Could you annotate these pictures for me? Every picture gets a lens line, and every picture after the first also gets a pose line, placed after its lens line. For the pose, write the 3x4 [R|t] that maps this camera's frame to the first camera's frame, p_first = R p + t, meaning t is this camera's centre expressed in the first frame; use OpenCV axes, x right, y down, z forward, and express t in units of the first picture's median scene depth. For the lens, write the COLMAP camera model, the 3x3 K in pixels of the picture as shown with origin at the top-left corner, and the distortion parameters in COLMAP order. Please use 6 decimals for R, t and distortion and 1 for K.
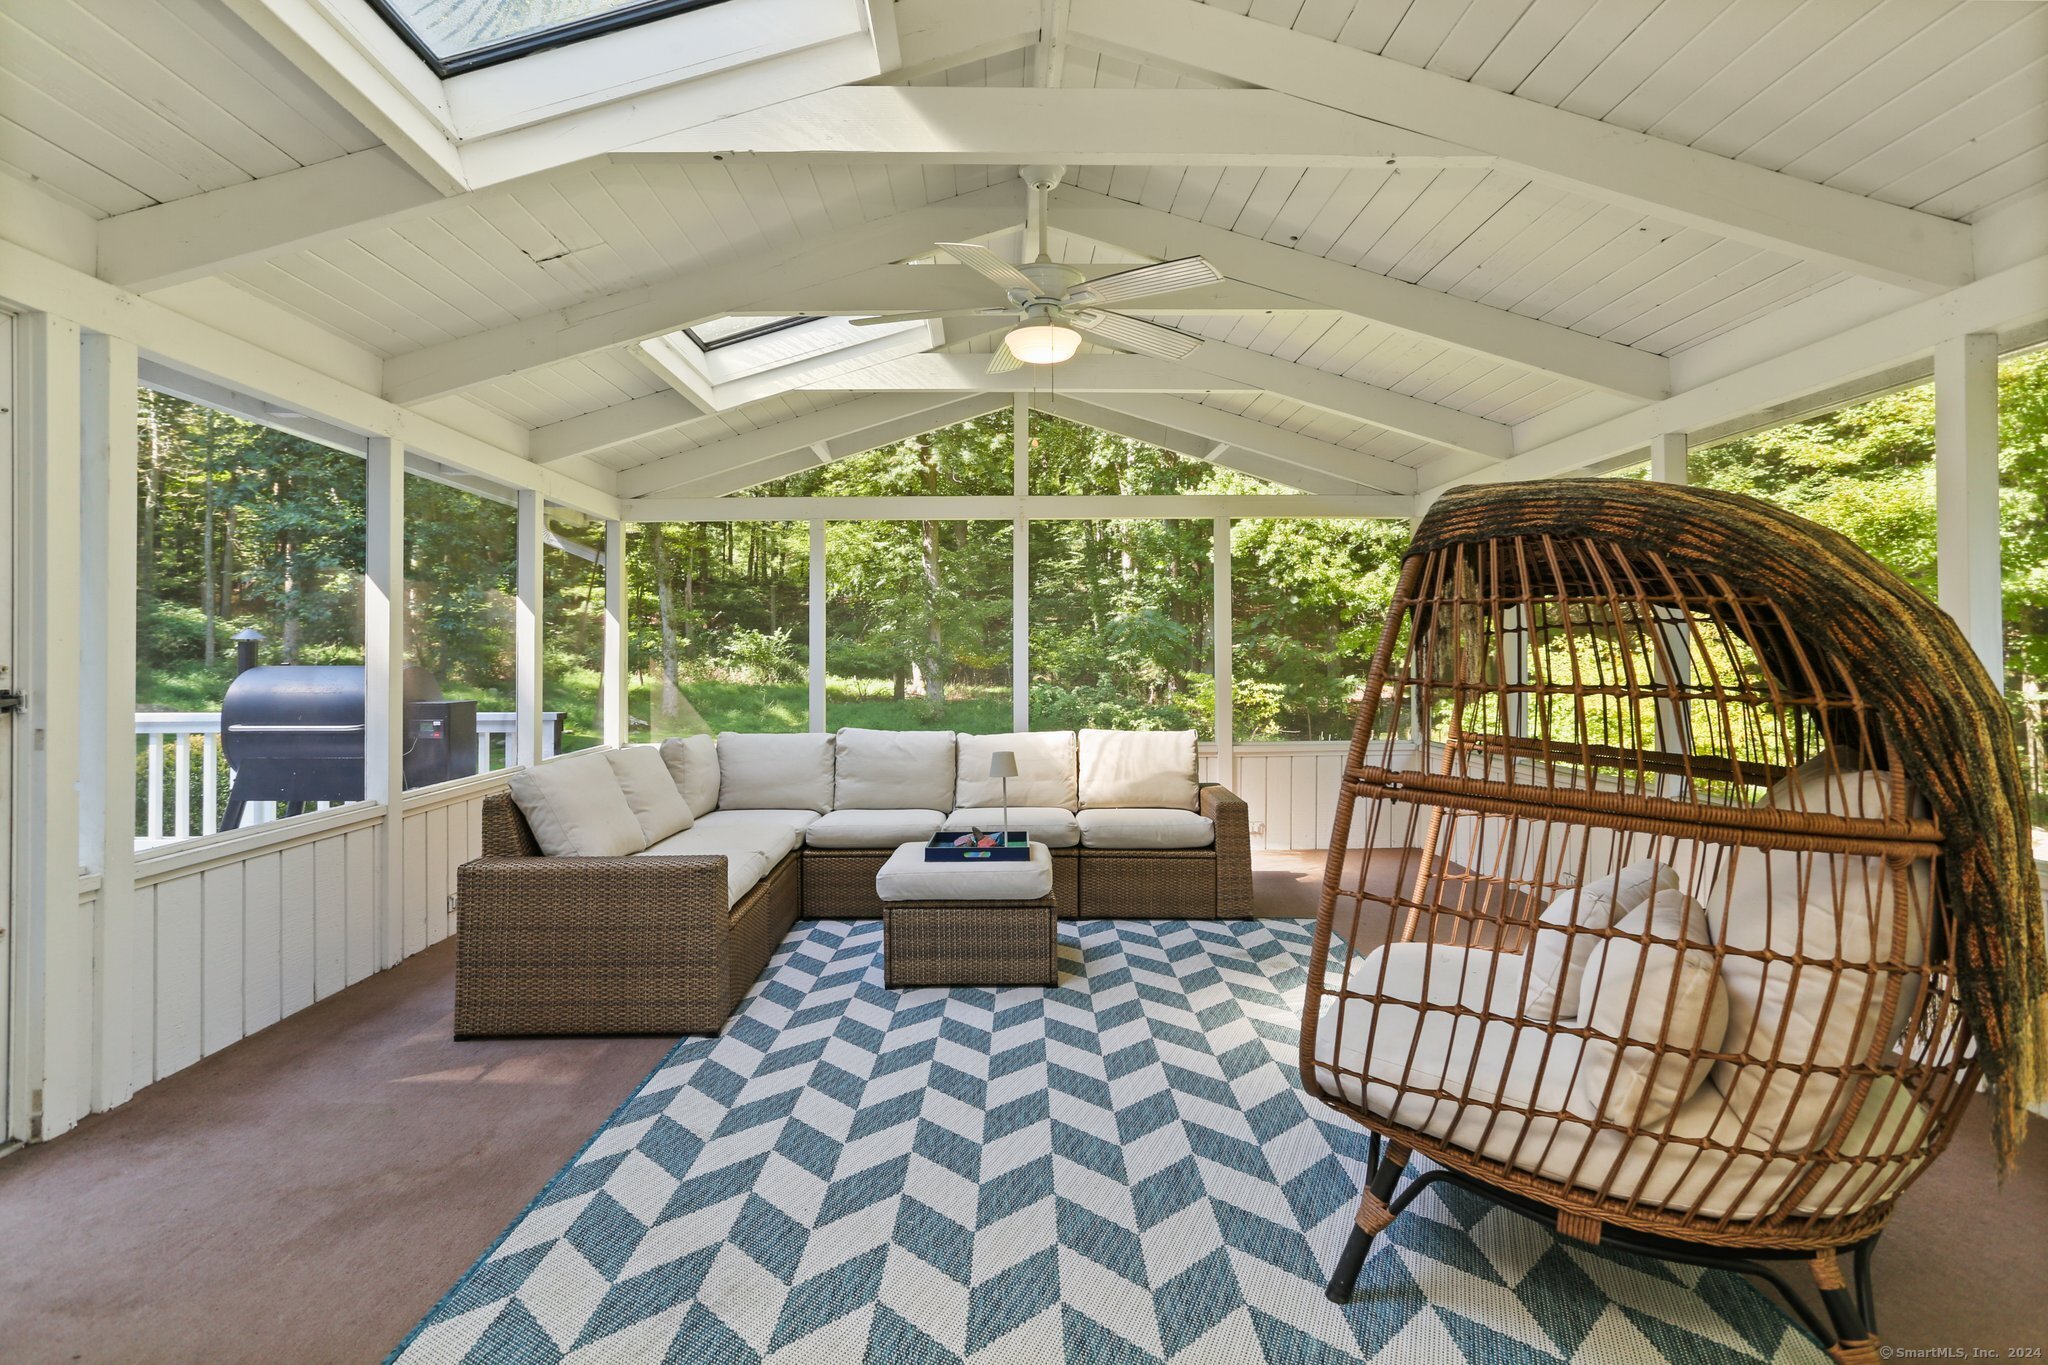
lens RADIAL K [[1001.7, 0, 1024.4], [0, 1001.7, 667.8], [0, 0, 1]] dist [-0.047173, 0.013075]
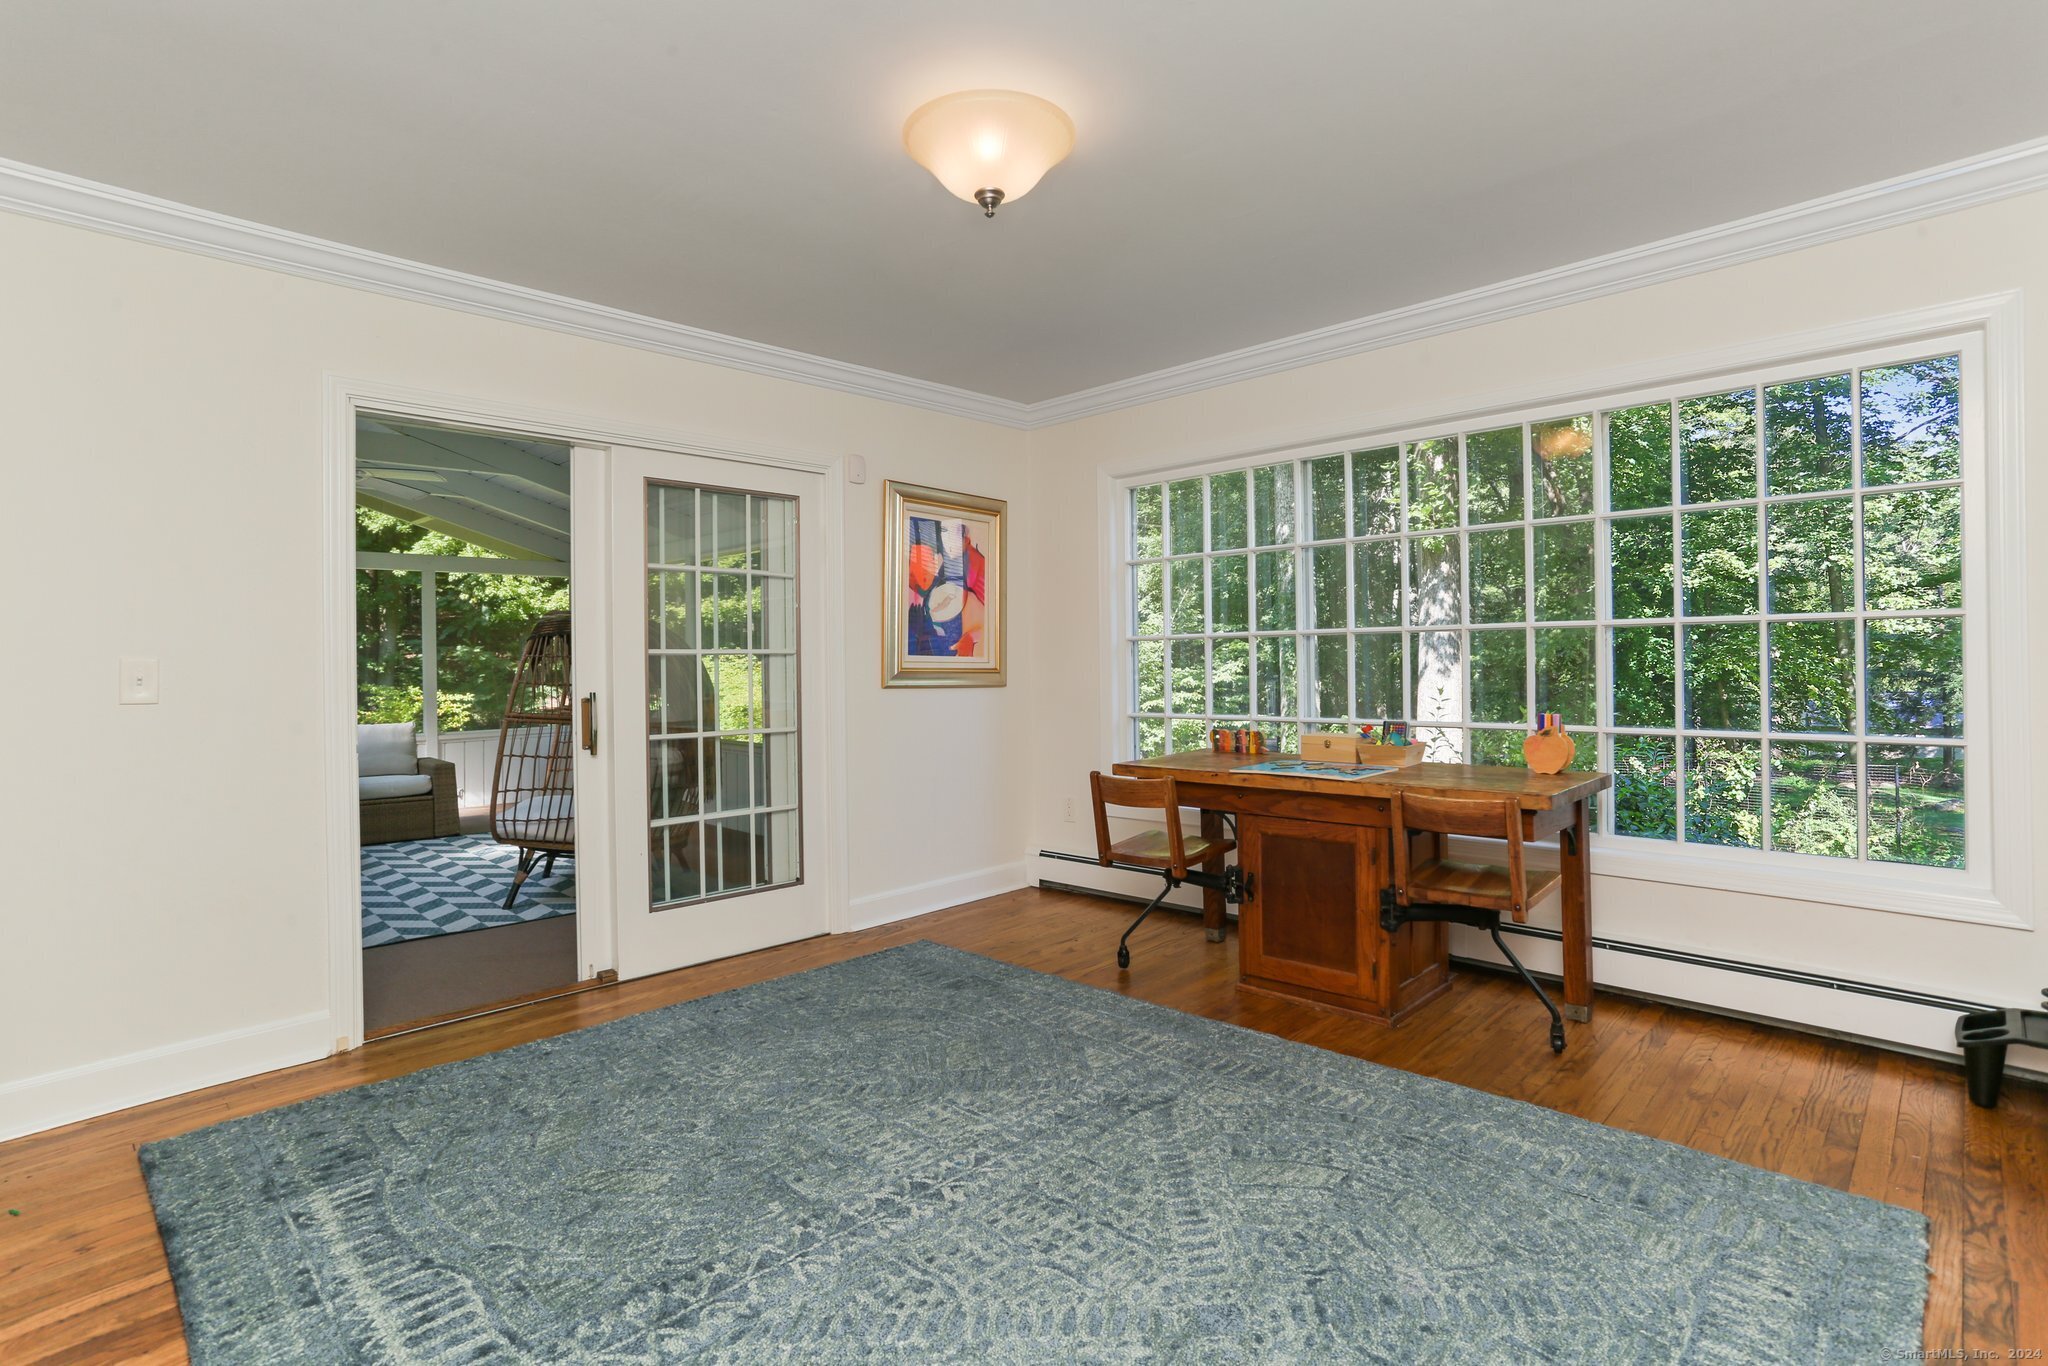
lens RADIAL K [[1001.7, 0, 1024.4], [0, 1001.7, 668.3], [0, 0, 1]] dist [-0.047173, 0.013075]
pose [[0.722012, 0.003513, 0.691871, -0.274442], [0.001932, 0.999973, -0.007093, -0.006782], [-0.691877, 0.006458, 0.721986, -1.000493]]
